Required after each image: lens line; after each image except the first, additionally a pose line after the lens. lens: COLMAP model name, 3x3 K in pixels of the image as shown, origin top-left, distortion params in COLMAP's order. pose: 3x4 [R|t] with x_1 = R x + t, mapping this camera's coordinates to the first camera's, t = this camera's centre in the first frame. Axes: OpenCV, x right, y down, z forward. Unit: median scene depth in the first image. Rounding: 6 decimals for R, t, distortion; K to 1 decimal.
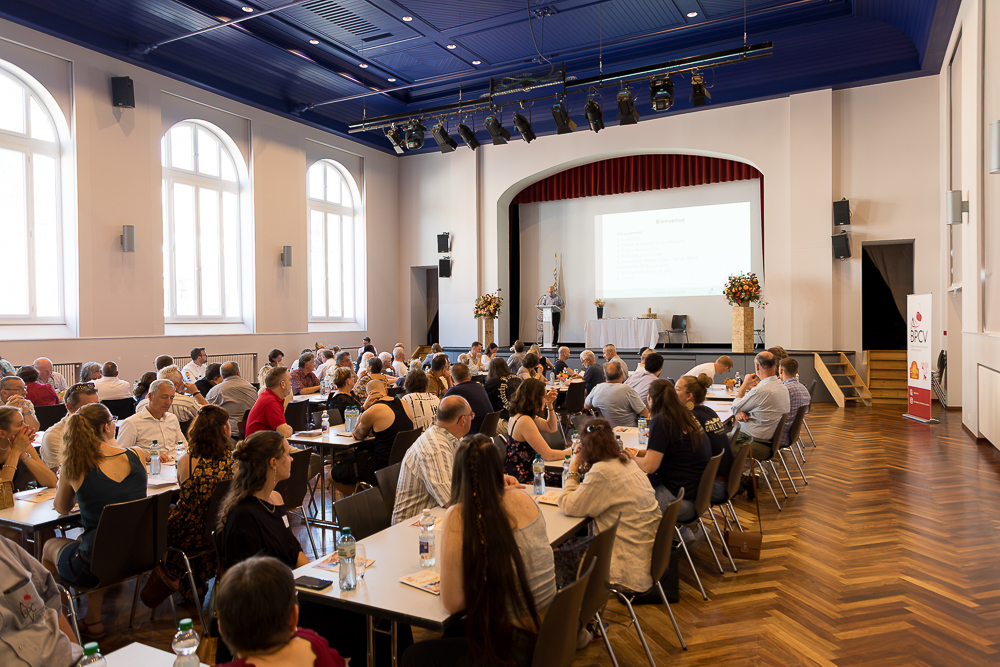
lens RADIAL K [[711.7, 0, 500.0], [0, 711.7, 333.5], [0, 0, 1]] dist [-0.003097, -0.003075]
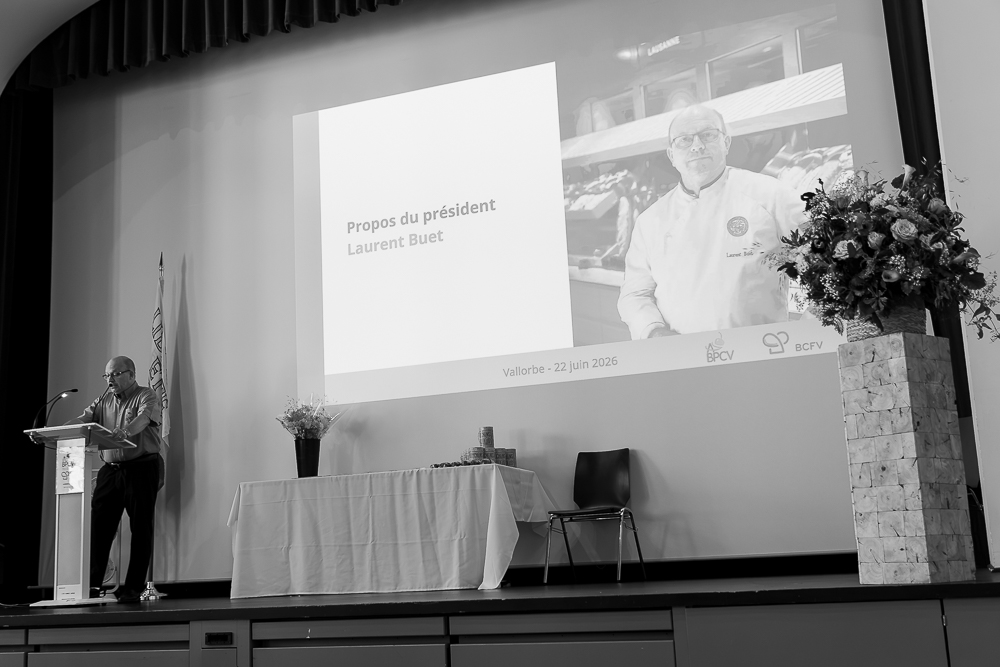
lens RADIAL K [[1132.6, 0, 500.0], [0, 1132.6, 333.5], [0, 0, 1]] dist [0.014726, 0.007853]
pose [[0.992778, -0.009302, 0.119606, 0.172893], [0.035439, 0.975237, -0.218305, 0.020827], [-0.114613, 0.220967, 0.968523, 0.620788]]
